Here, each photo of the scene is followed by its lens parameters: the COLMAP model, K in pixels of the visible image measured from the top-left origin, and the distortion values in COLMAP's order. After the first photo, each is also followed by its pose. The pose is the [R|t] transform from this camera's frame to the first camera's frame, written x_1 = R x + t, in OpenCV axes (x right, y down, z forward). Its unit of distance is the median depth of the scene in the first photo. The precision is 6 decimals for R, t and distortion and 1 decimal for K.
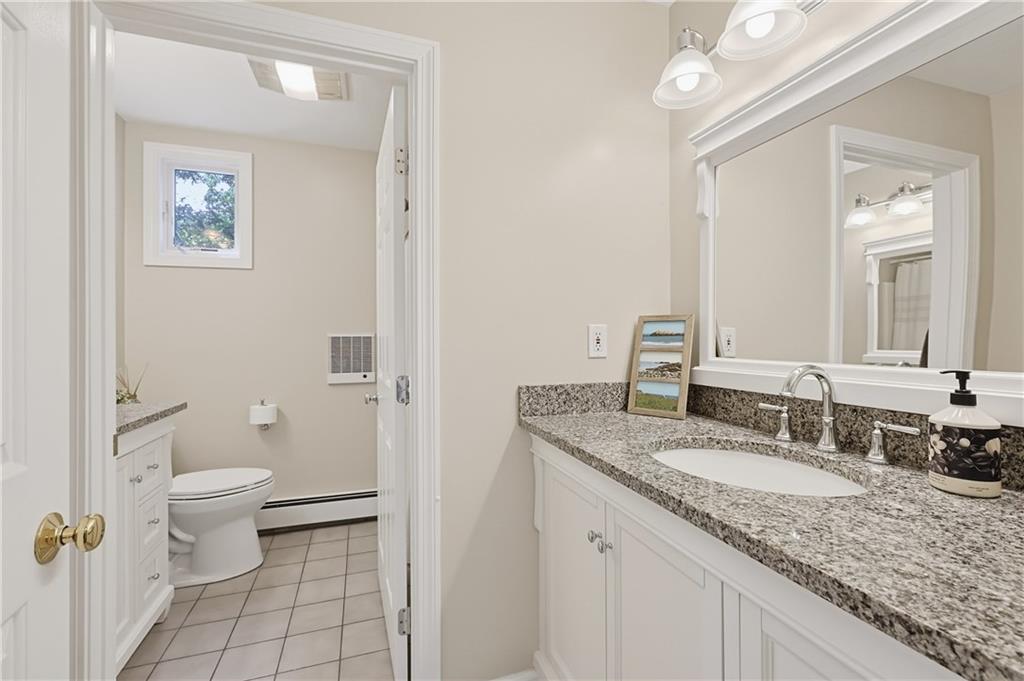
lens RADIAL K [[443.1, 0, 520.7], [0, 443.1, 339.2], [0, 0, 1]] dist [-0.000844, -0.000267]
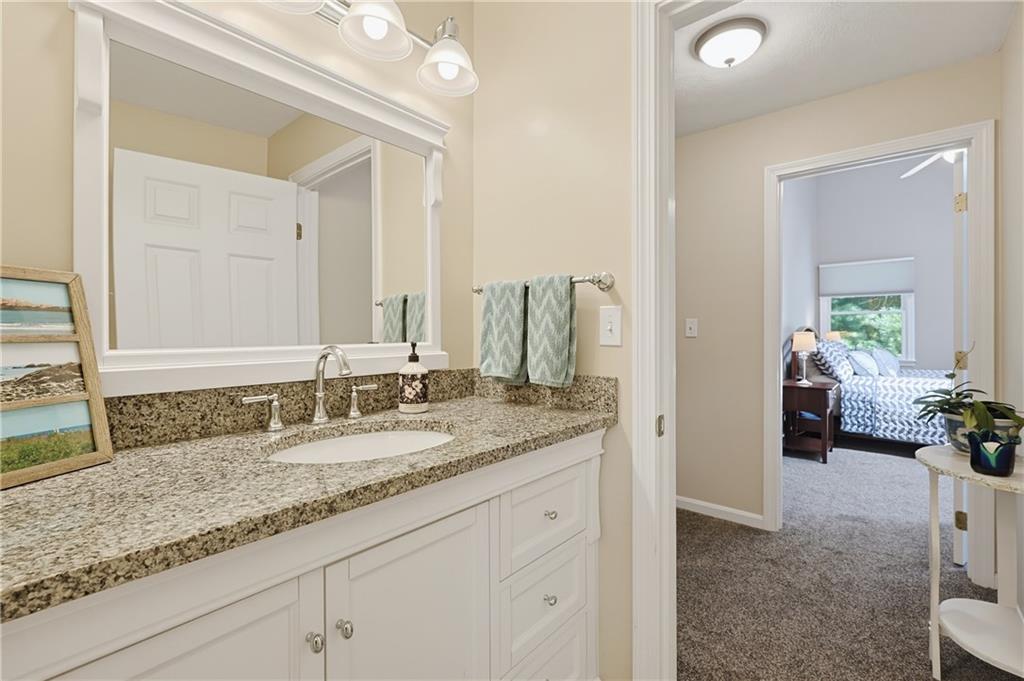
lens RADIAL K [[443.1, 0, 522.6], [0, 443.1, 336.7], [0, 0, 1]] dist [-0.000844, -0.000267]
pose [[-0.512411, 0.000345, 0.858740, -0.577491], [0.008000, 0.999958, 0.004372, 0.036706], [-0.858703, 0.009110, -0.512392, 1.242711]]
